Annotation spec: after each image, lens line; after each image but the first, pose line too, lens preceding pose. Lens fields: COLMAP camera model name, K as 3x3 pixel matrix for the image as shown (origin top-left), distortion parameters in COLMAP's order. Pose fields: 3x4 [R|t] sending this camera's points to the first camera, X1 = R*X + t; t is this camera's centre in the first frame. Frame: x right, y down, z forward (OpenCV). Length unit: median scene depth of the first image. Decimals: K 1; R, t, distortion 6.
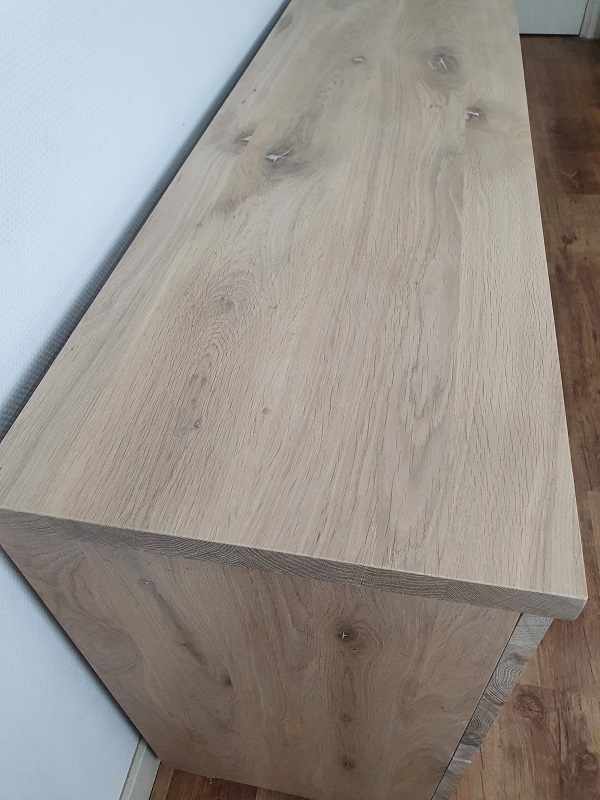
lens RADIAL K [[636.7, 0, 297.3], [0, 636.7, 398.8], [0, 0, 1]] dist [-0.007917, 0.056083]
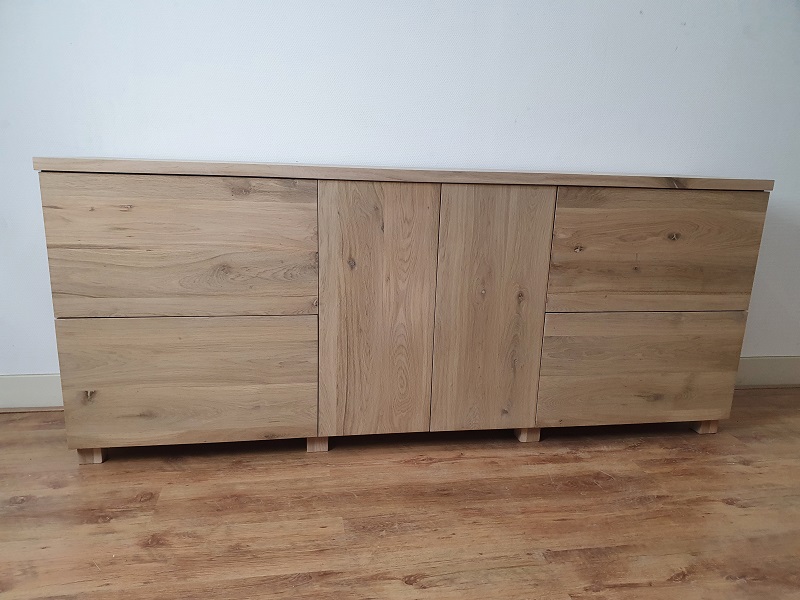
lens RADIAL K [[636.7, 0, 400.0], [0, 636.7, 300.0], [0, 0, 1]] dist [-0.007917, 0.056083]
pose [[0.350667, 0.268867, -0.897075, 2.063245], [-0.711520, 0.699315, -0.068539, -0.168126], [0.608910, 0.662321, 0.436531, 0.510584]]
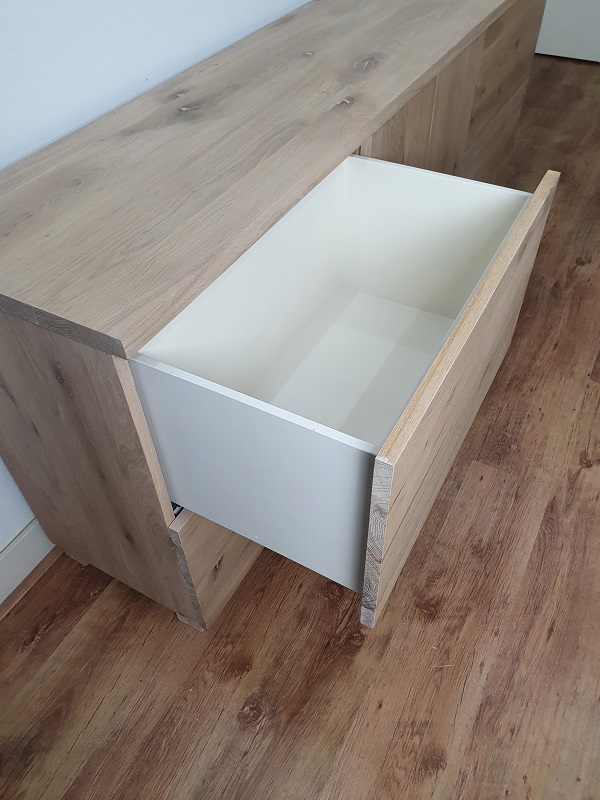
lens RADIAL K [[636.7, 0, 297.3], [0, 636.7, 398.8], [0, 0, 1]] dist [-0.007917, 0.056083]
pose [[0.950034, 0.234978, -0.205479, 0.550857], [-0.235952, 0.971557, 0.020107, 0.134098], [0.204359, 0.029381, 0.978455, -0.265058]]
